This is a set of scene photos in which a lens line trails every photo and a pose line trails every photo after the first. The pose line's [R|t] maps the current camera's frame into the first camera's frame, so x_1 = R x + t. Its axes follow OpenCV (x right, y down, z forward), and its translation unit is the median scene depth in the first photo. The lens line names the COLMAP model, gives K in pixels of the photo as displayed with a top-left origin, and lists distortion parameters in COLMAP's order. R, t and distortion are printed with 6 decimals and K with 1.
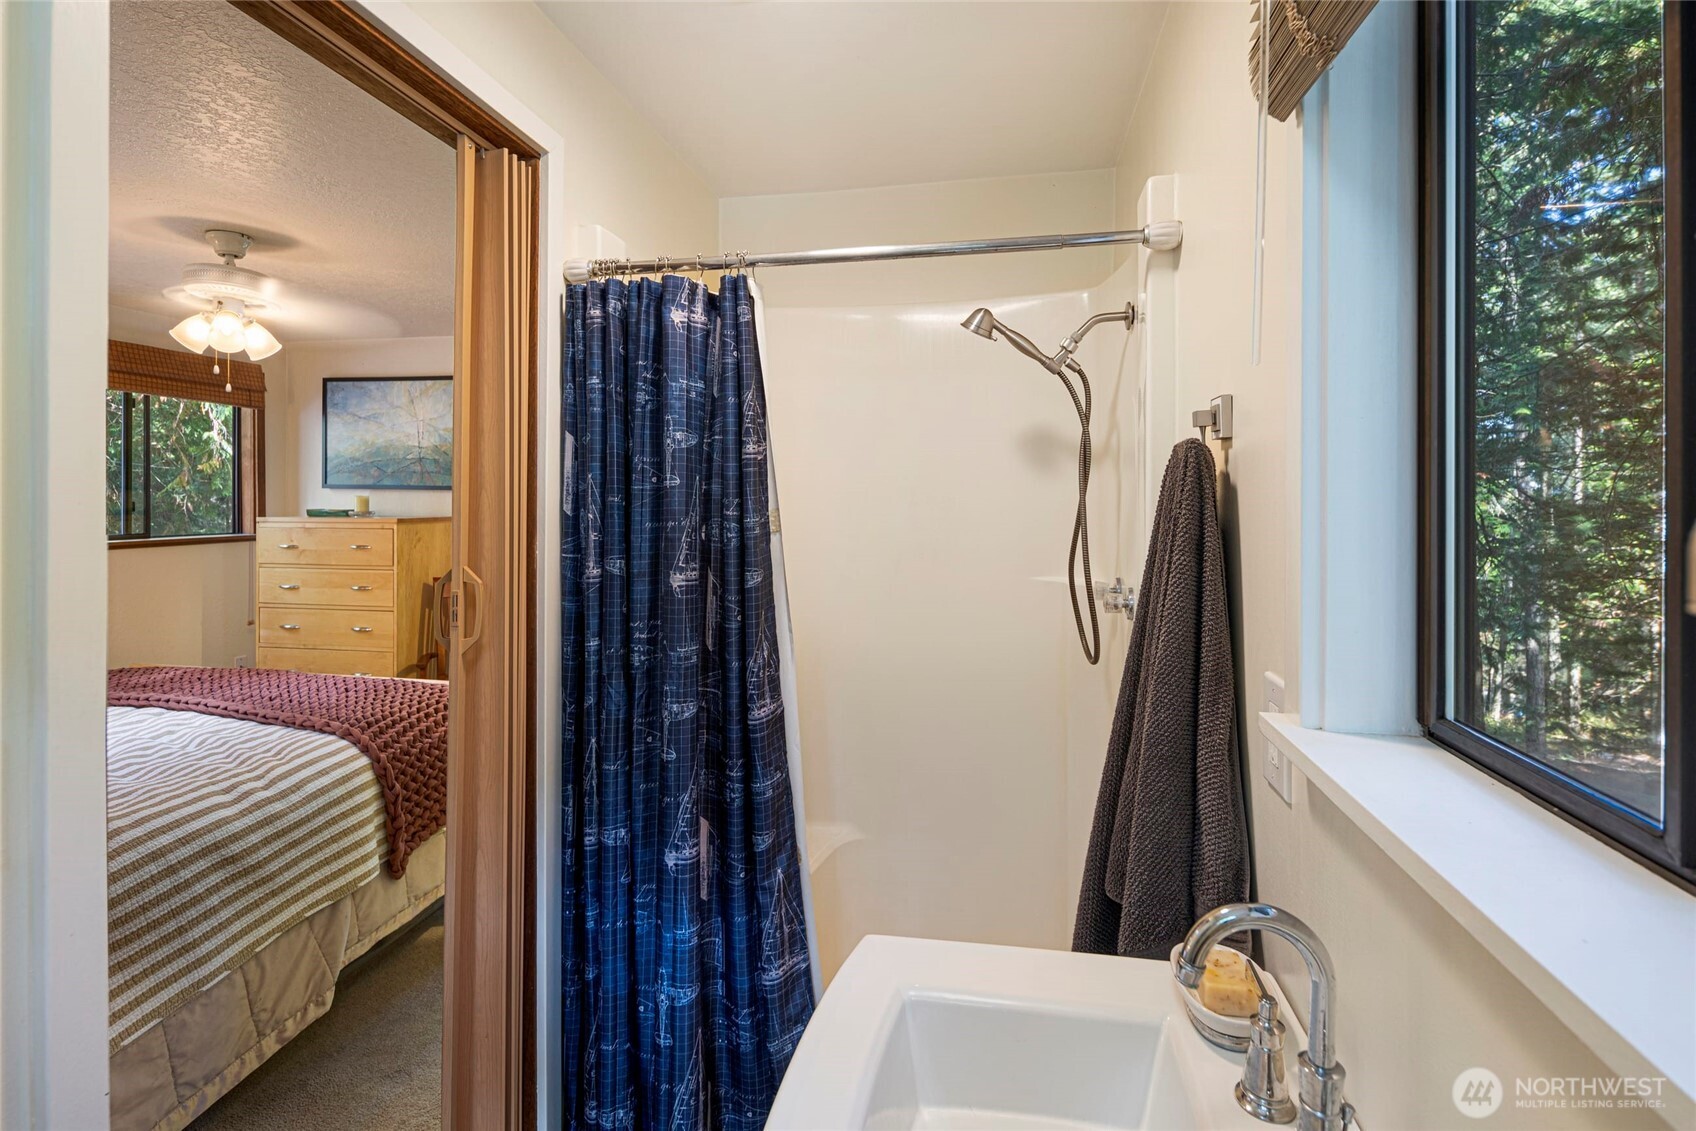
lens RADIAL K [[800.3, 0, 848.0], [0, 800.3, 565.5], [0, 0, 1]] dist [0.000734, -0.000092]
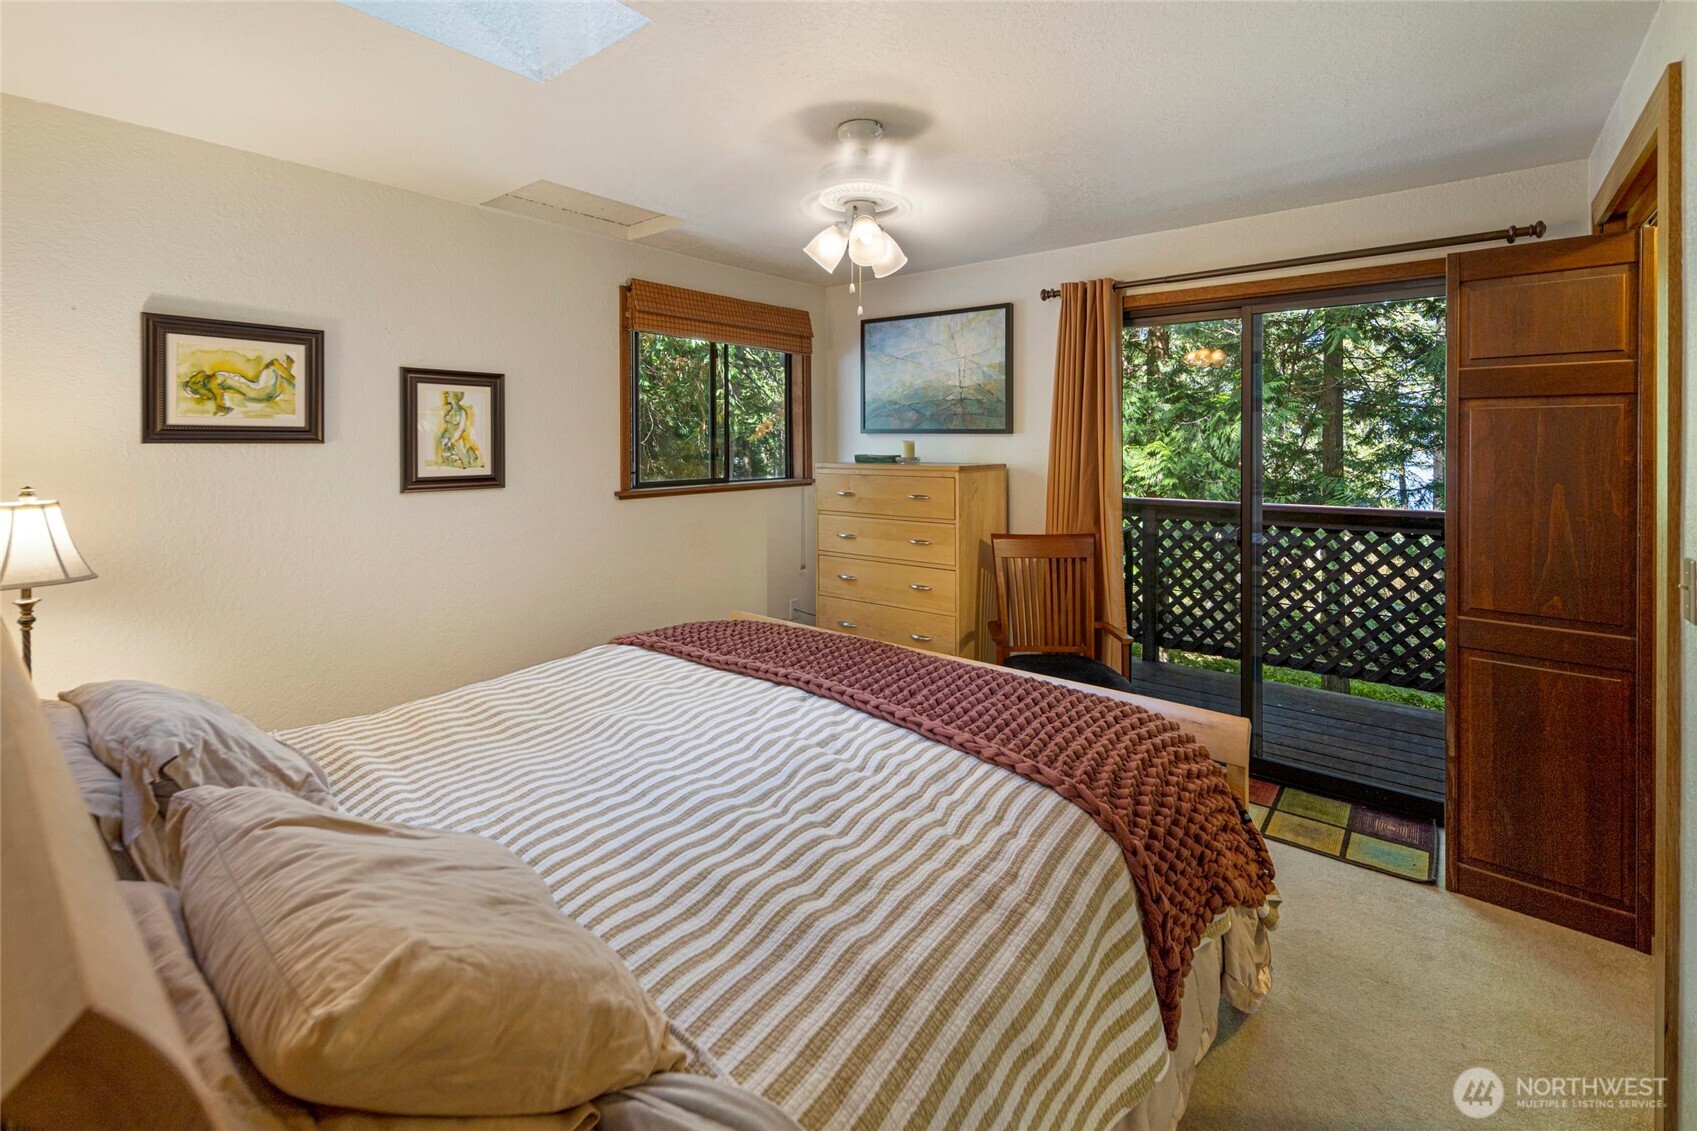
lens RADIAL K [[759.3, 0, 848.5], [0, 759.3, 565.5], [0, 0, 1]] dist [-0.001258, 0.000022]
pose [[0.884134, 0.071331, -0.461756, -0.256069], [-0.035703, 0.995702, 0.085452, -0.015459], [0.465867, -0.059065, 0.882881, 0.178048]]
